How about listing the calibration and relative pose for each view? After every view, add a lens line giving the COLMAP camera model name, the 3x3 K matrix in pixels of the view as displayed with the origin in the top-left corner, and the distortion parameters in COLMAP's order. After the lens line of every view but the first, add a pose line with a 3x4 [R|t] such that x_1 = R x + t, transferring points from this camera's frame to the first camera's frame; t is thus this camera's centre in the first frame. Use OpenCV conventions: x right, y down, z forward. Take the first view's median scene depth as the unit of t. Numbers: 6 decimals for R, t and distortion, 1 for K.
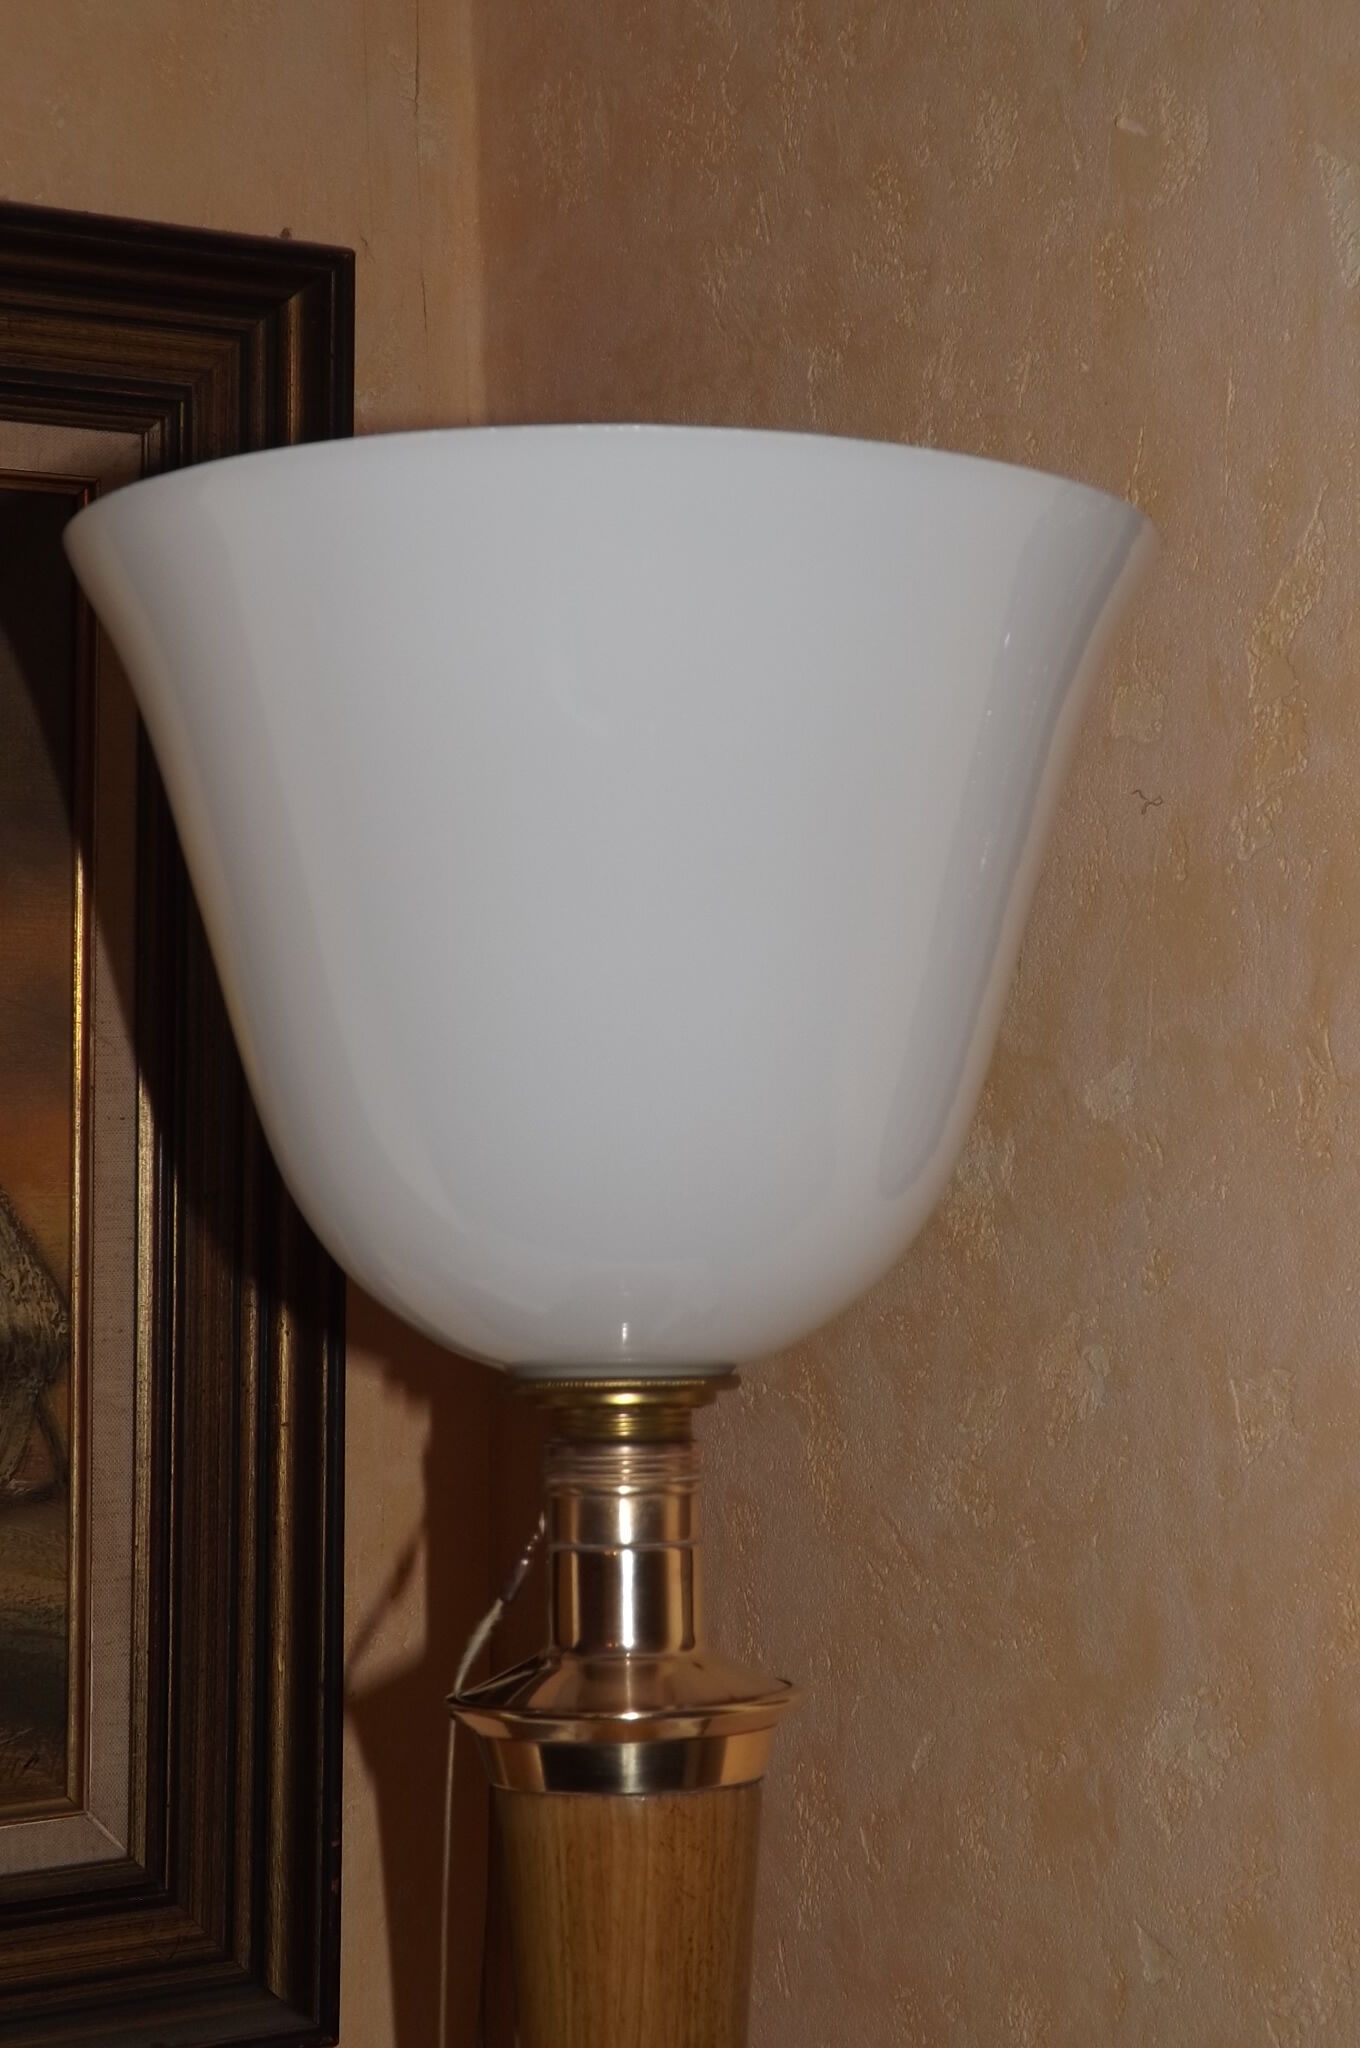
lens RADIAL K [[4197.3, 0, 680.0], [0, 4197.3, 1024.0], [0, 0, 1]] dist [0.016877, 2.271341]
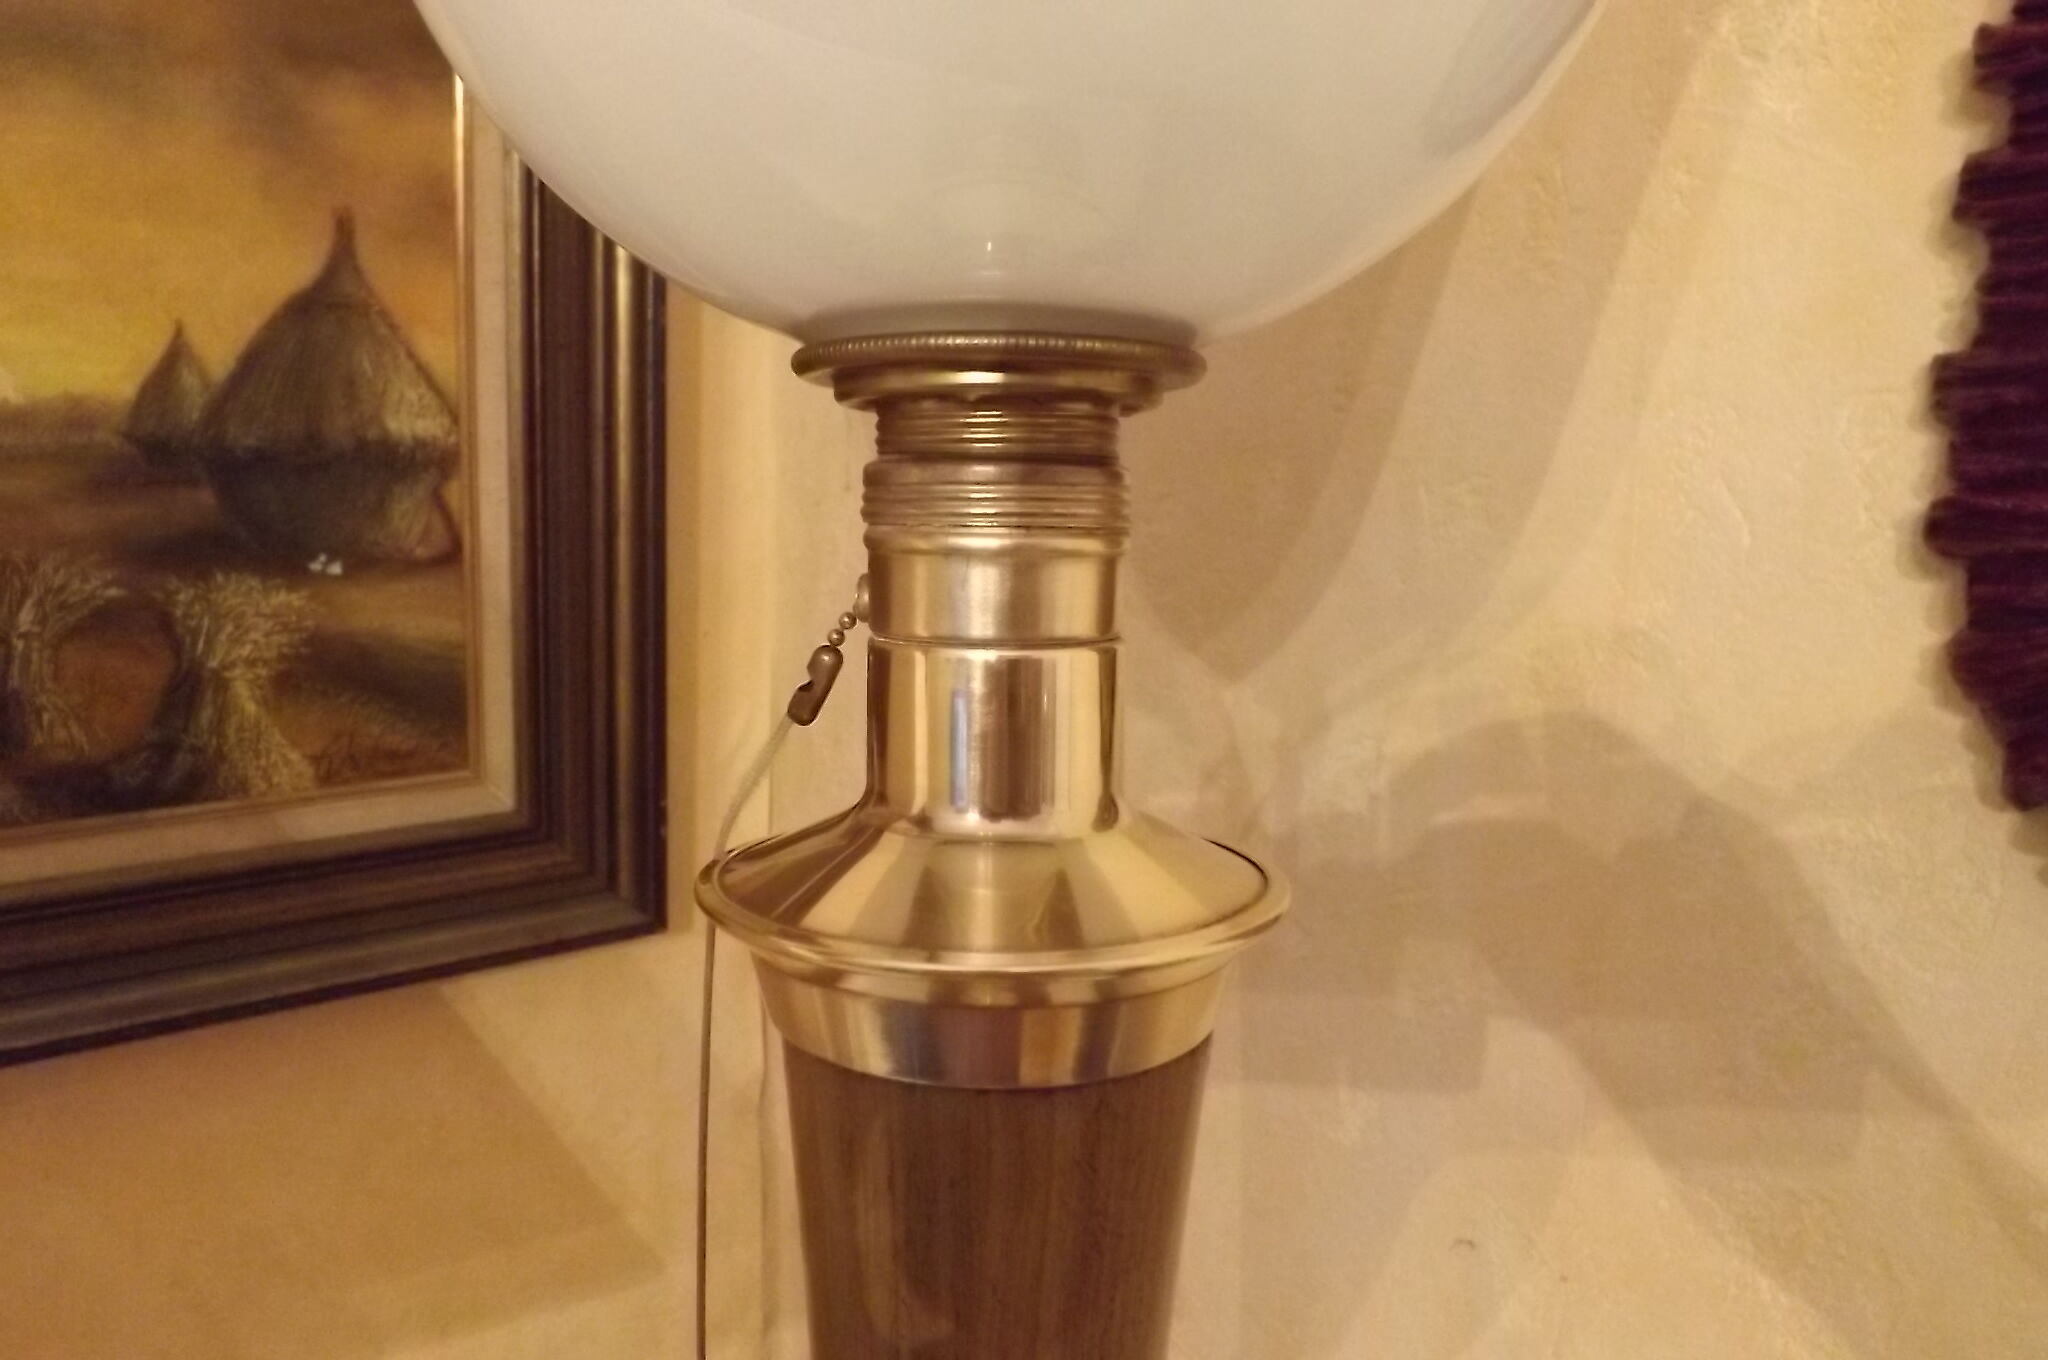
lens RADIAL K [[1611.5, 0, 1024.0], [0, 1611.5, 680.0], [0, 0, 1]] dist [-0.003819, 0.005966]
pose [[0.993721, 0.009104, 0.111517, -0.020670], [-0.028685, 0.984102, 0.175271, 0.052936], [-0.108149, -0.177369, 0.978184, 0.457751]]
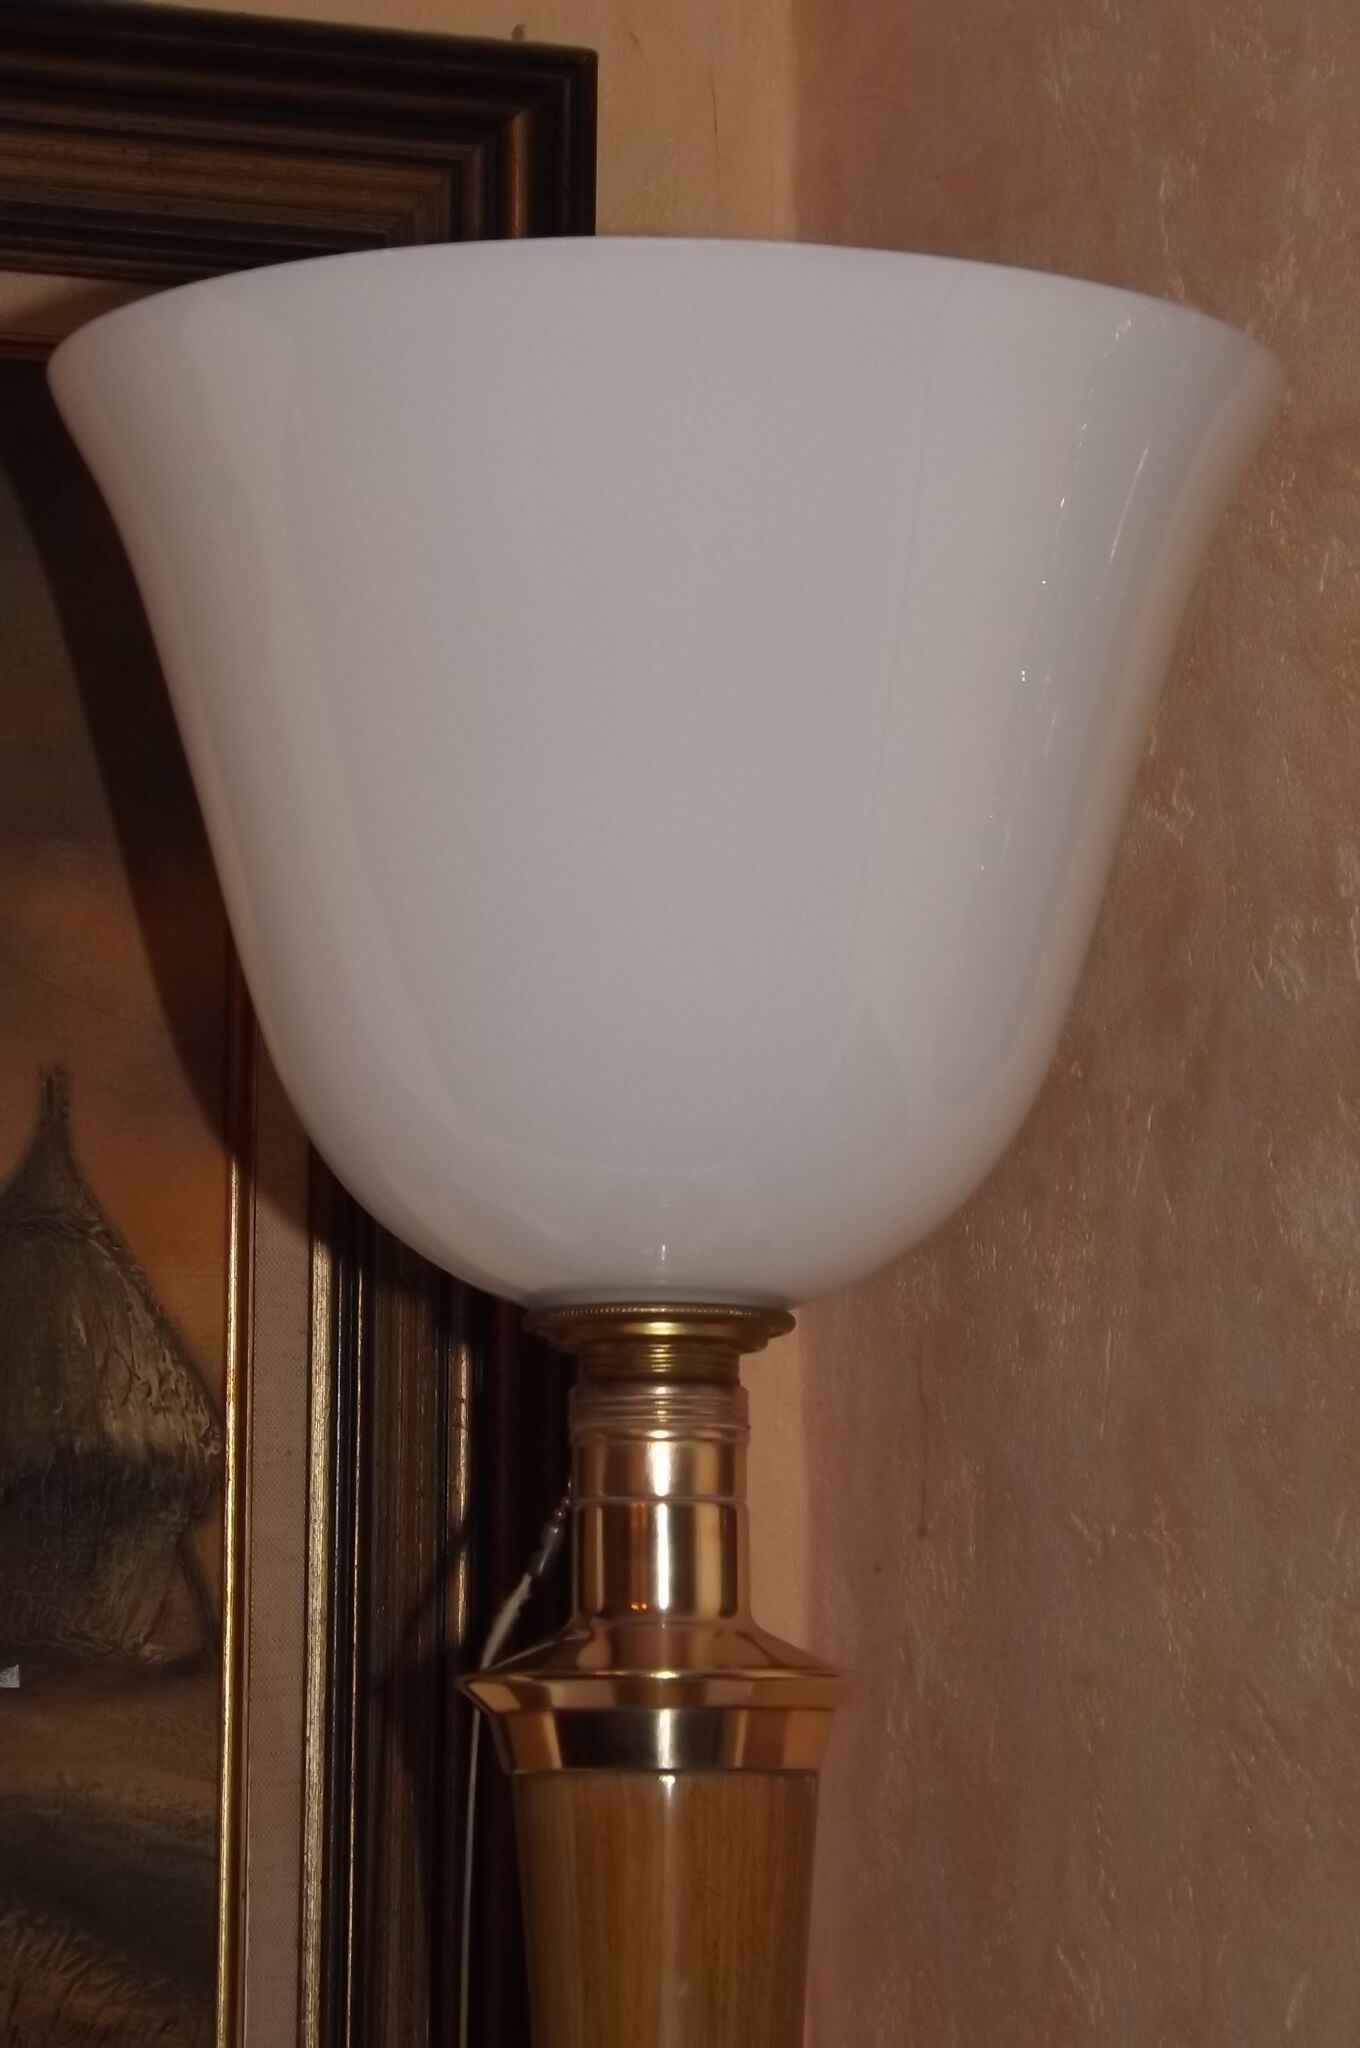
lens RADIAL K [[7055.5, 0, 470.4], [0, 7055.5, 915.3], [0, 0, 1]] dist [0.757040, 5.124253]
pose [[0.986856, -0.004672, -0.161534, 0.111204], [-0.005123, 0.998175, -0.060166, 0.053200], [0.161520, 0.060203, 0.985031, -0.283151]]
